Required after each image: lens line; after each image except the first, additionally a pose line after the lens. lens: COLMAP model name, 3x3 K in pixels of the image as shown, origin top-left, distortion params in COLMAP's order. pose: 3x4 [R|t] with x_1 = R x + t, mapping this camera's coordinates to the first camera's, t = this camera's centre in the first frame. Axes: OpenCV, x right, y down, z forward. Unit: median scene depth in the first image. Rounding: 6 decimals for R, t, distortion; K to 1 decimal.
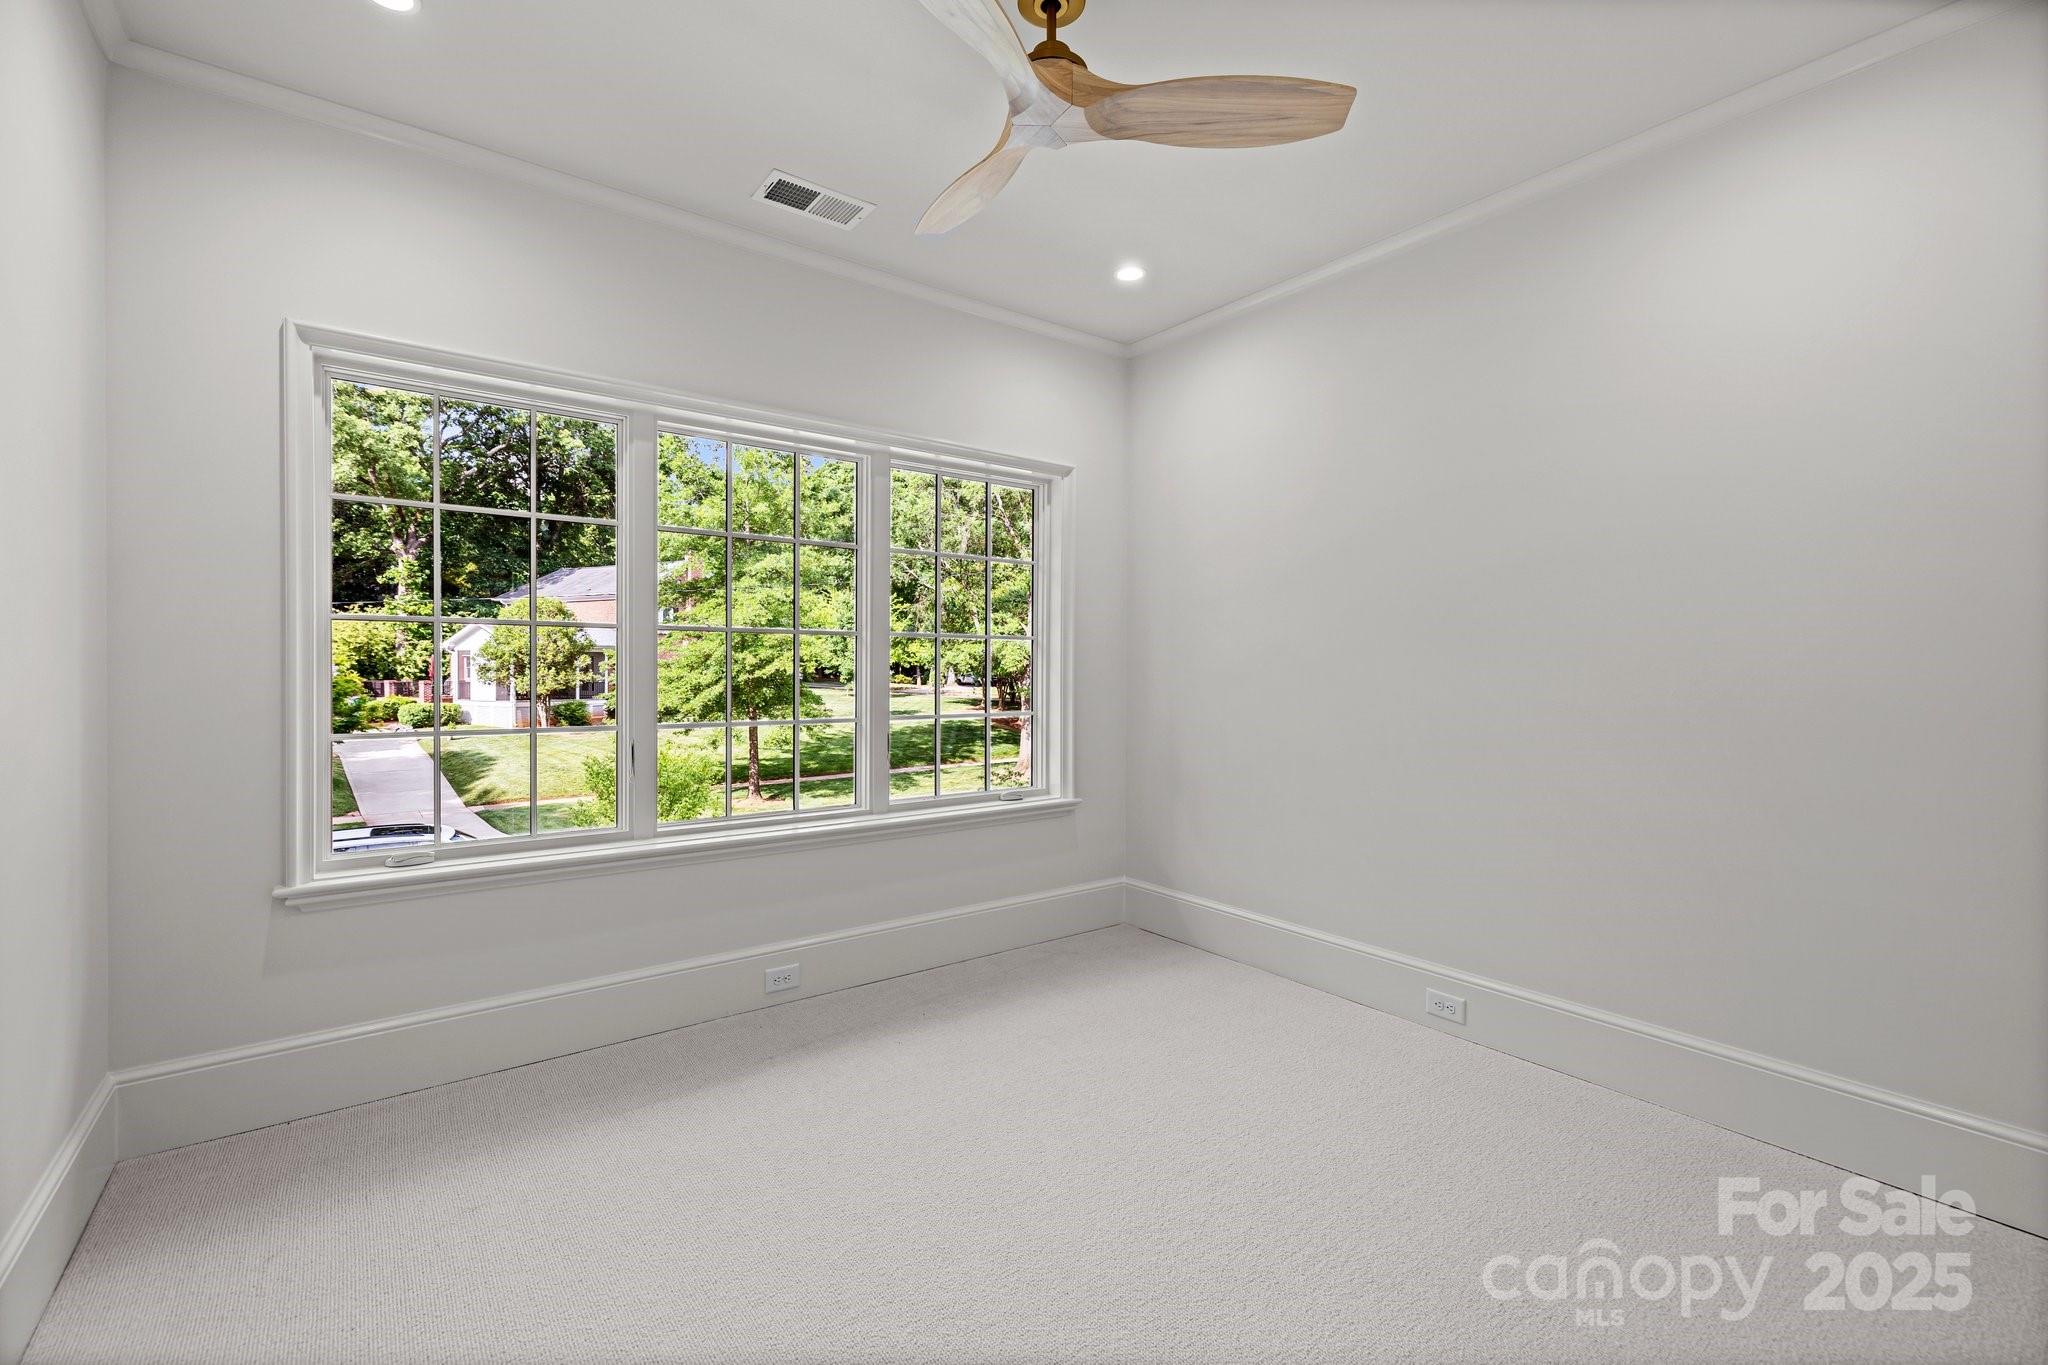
lens RADIAL K [[883.3, 0, 1032.9], [0, 883.3, 670.5], [0, 0, 1]] dist [-0.001340, -0.000093]
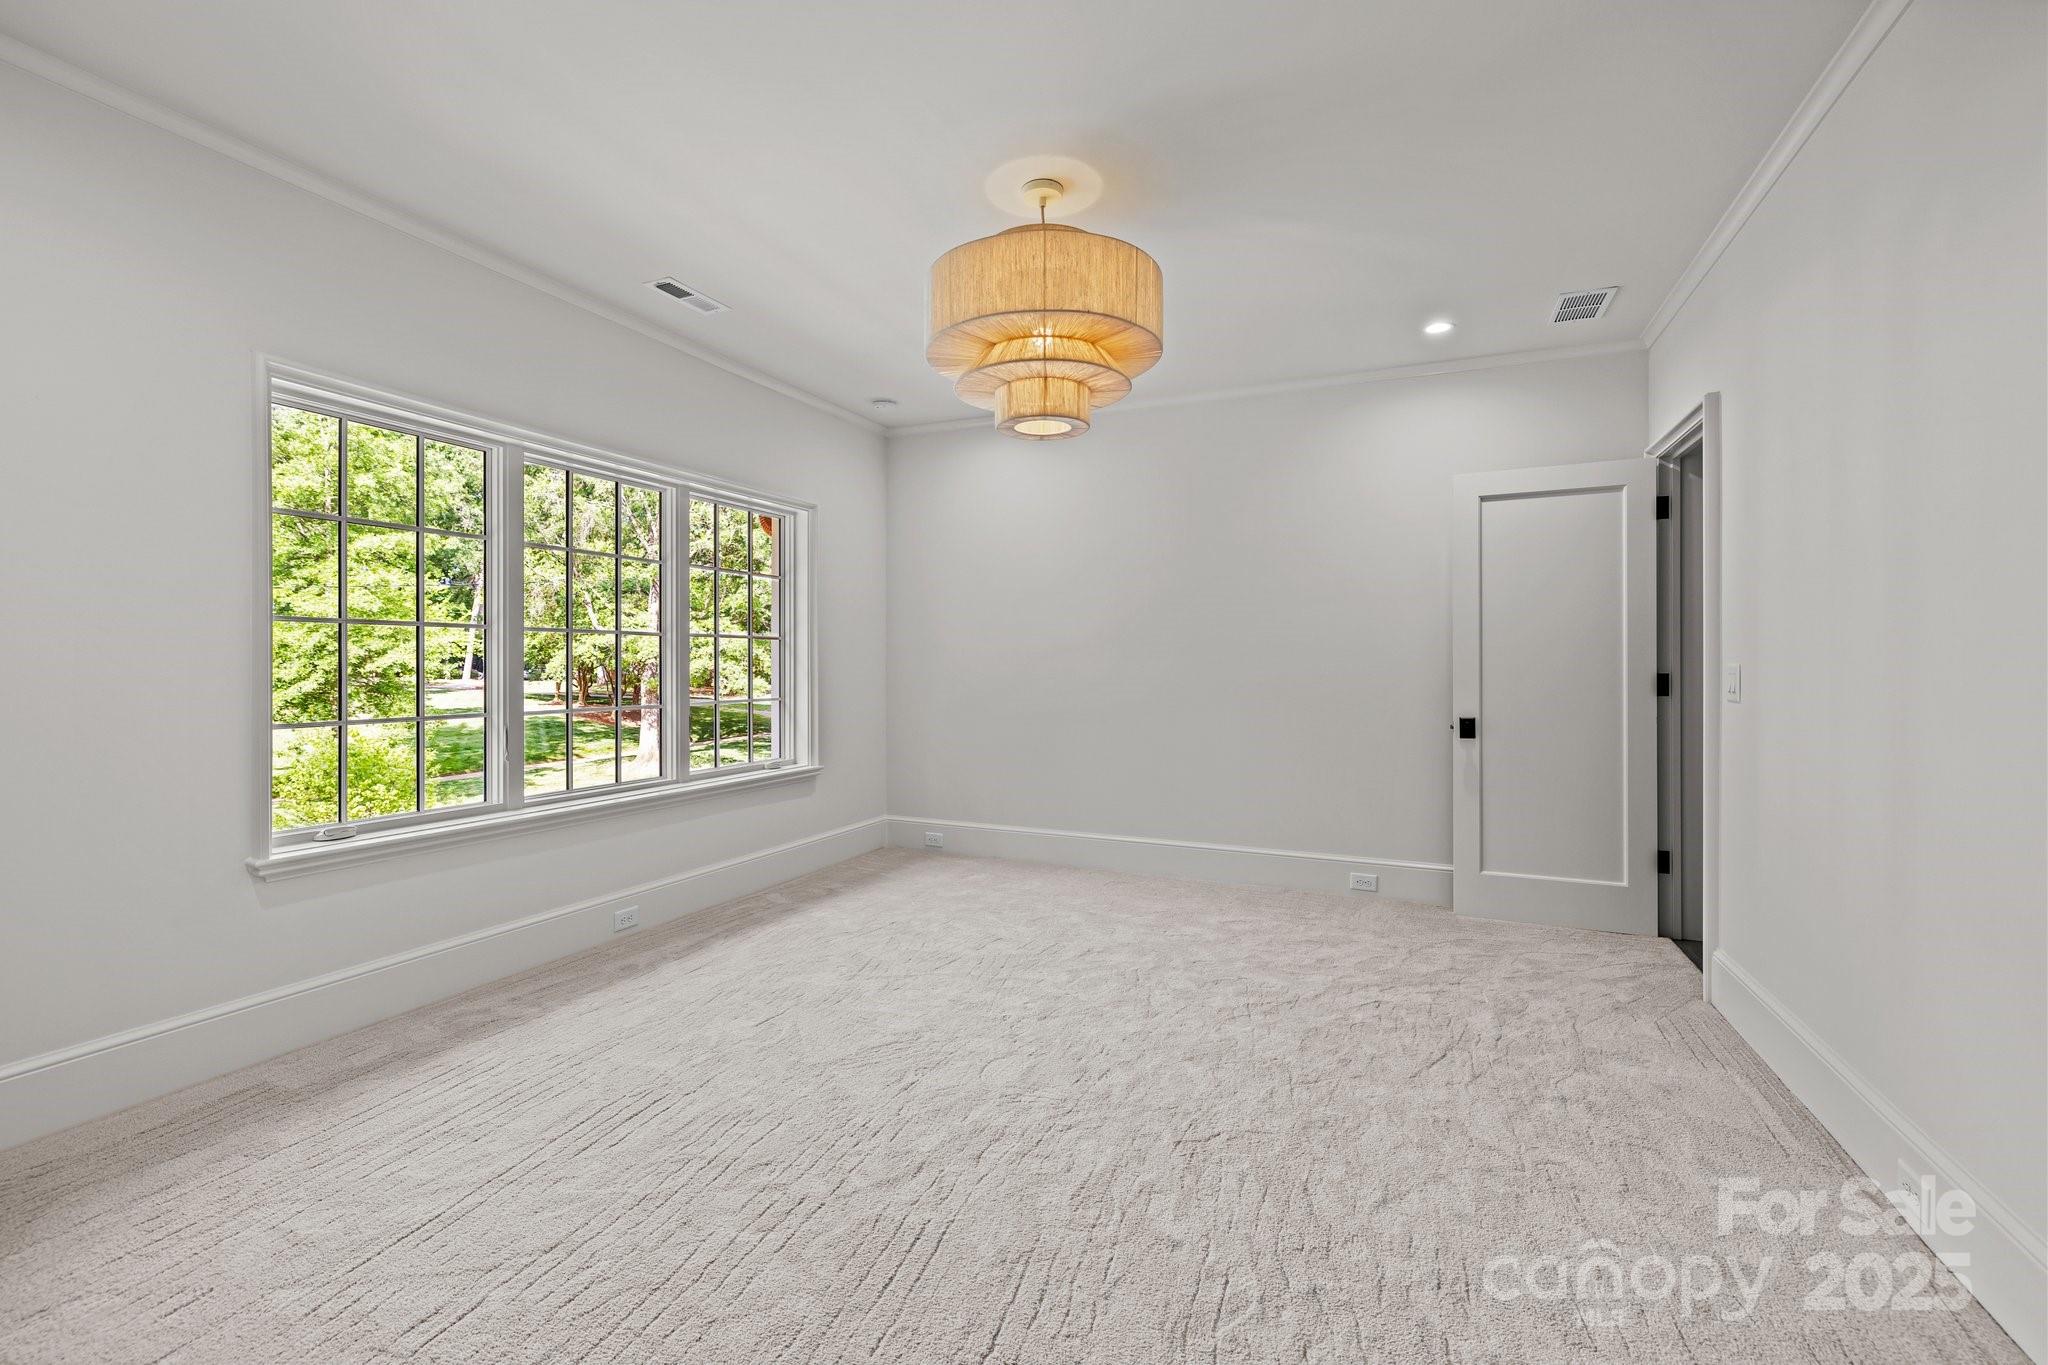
lens RADIAL K [[883.3, 0, 1016.8], [0, 883.3, 676.5], [0, 0, 1]] dist [-0.001340, -0.000093]
pose [[0.877224, -0.004671, 0.480059, -0.314495], [-0.002090, 0.999906, 0.013550, -0.001156], [-0.480077, -0.012890, 0.877131, -0.253886]]
